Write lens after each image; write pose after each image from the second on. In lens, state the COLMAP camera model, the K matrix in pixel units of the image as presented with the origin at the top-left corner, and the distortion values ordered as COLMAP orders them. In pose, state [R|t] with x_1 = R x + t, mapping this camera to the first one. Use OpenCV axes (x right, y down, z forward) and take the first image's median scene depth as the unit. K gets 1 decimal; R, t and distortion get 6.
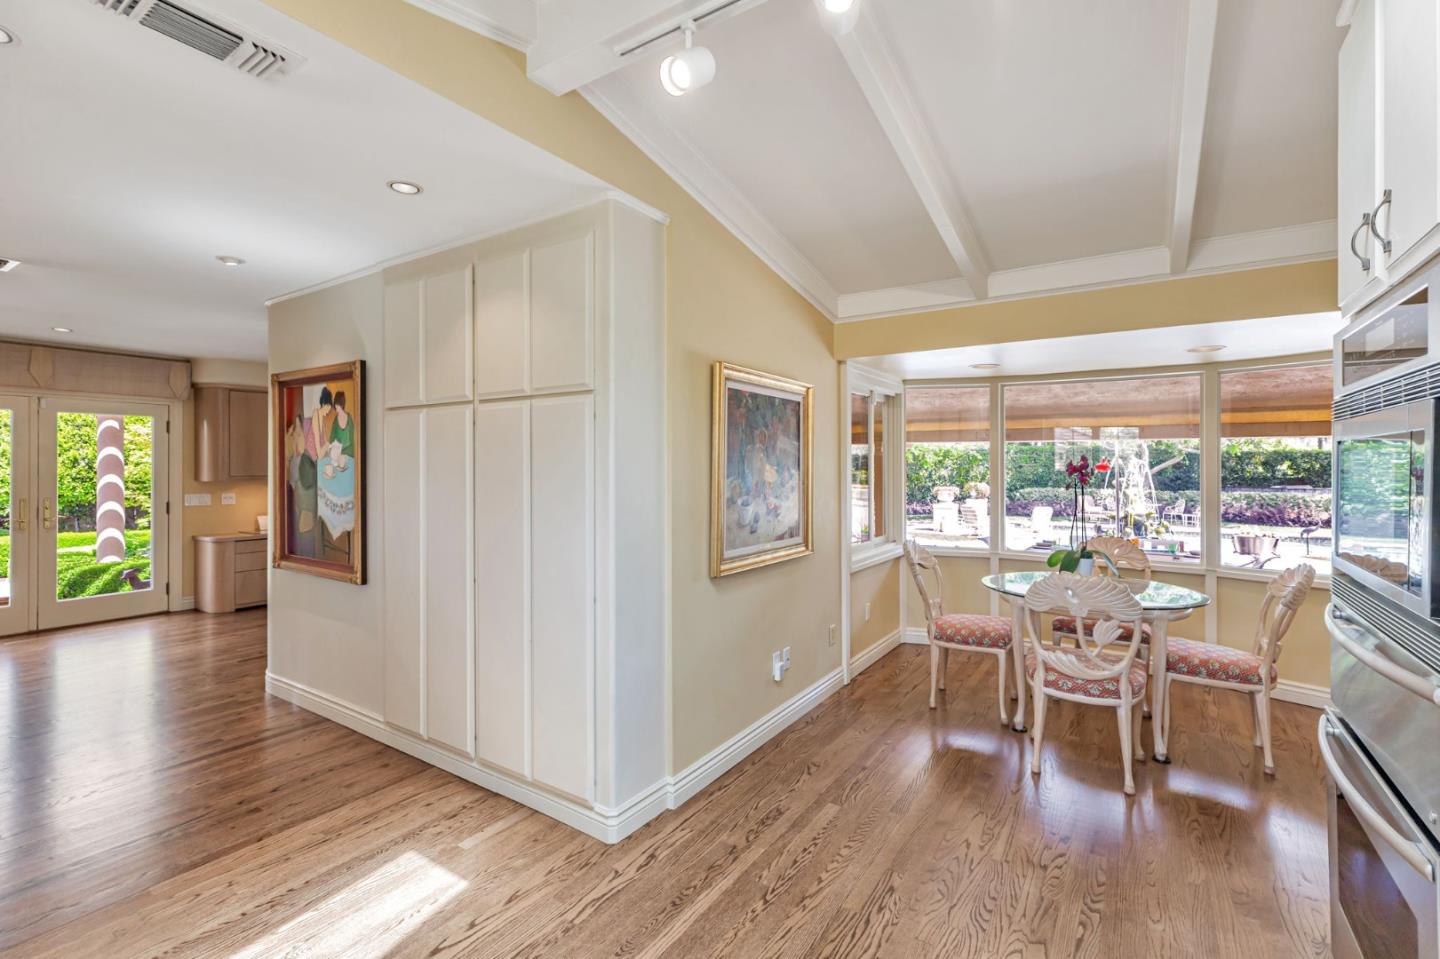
lens RADIAL K [[644.2, 0, 715.3], [0, 644.2, 474.4], [0, 0, 1]] dist [0.003511, 0.000284]
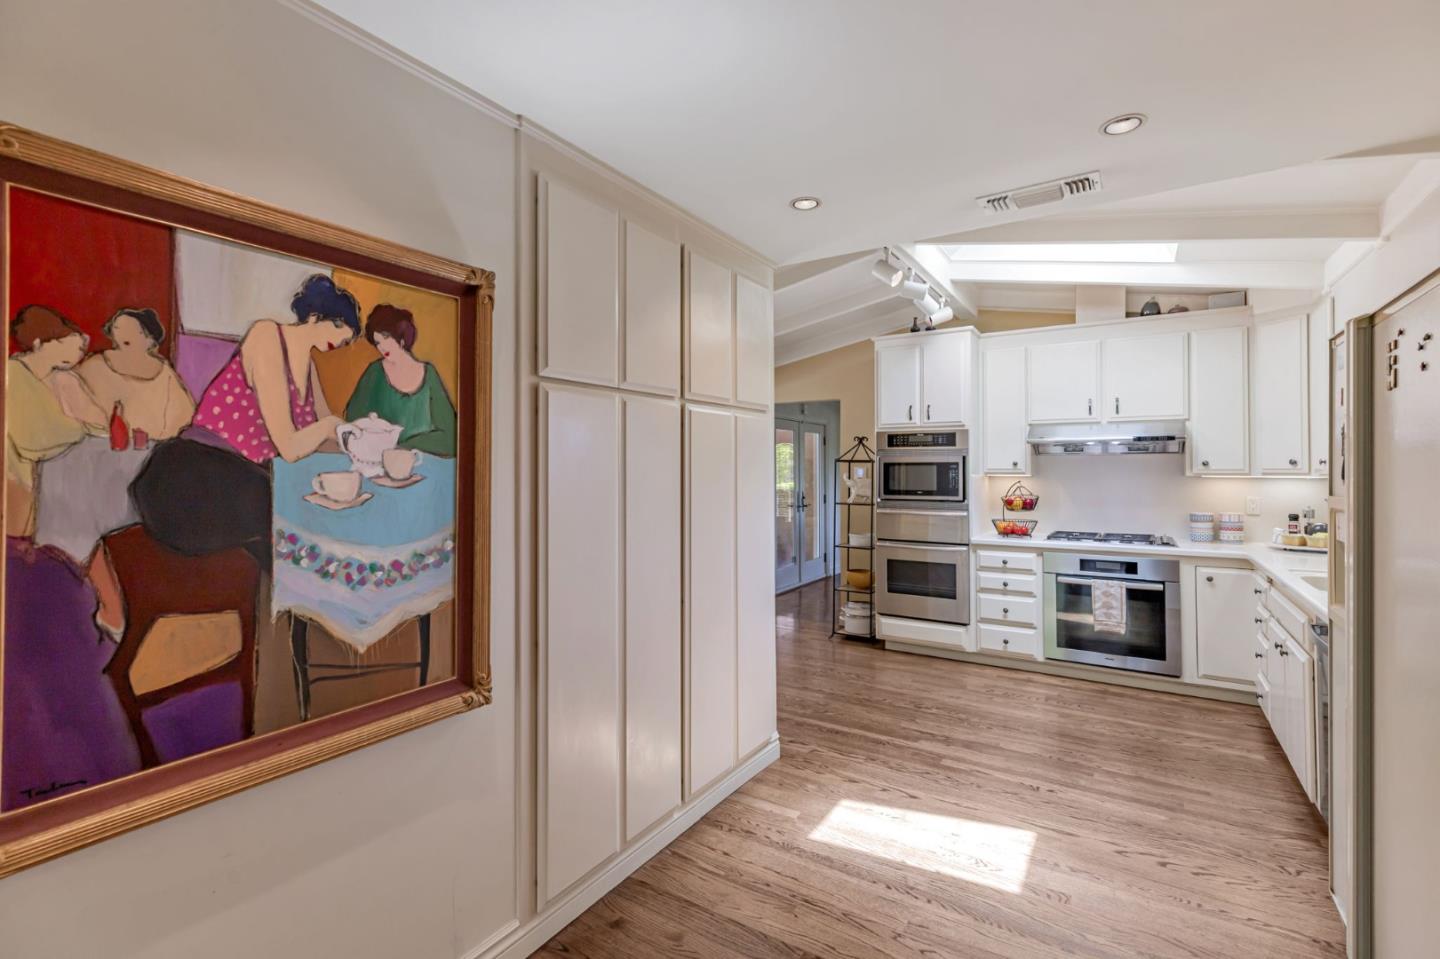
lens RADIAL K [[644.2, 0, 725.1], [0, 644.2, 464.1], [0, 0, 1]] dist [0.003511, 0.000284]
pose [[-0.024330, 0.007698, 0.999674, -1.422938], [0.008002, 0.999940, -0.007505, -0.021815], [-0.999672, 0.007817, -0.024391, 1.081789]]
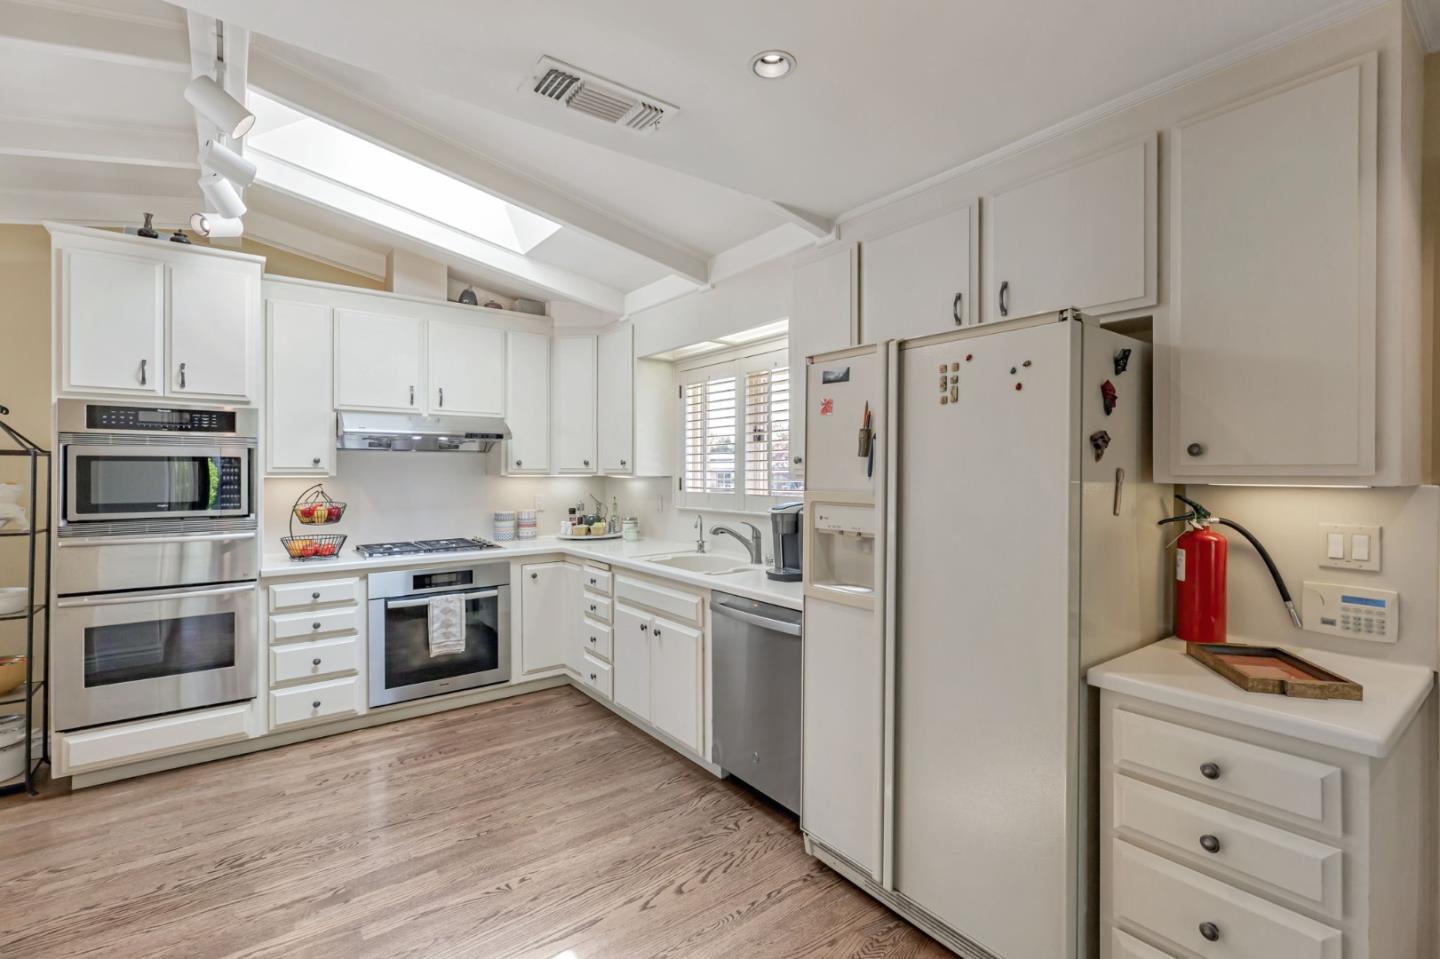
lens RADIAL K [[644.2, 0, 718.6], [0, 644.2, 469.5], [0, 0, 1]] dist [0.003511, 0.000284]
pose [[-0.945097, -0.000868, 0.326789, -0.841667], [0.001232, 0.999980, 0.006218, -0.018869], [-0.326788, 0.006279, -0.945077, 1.229874]]
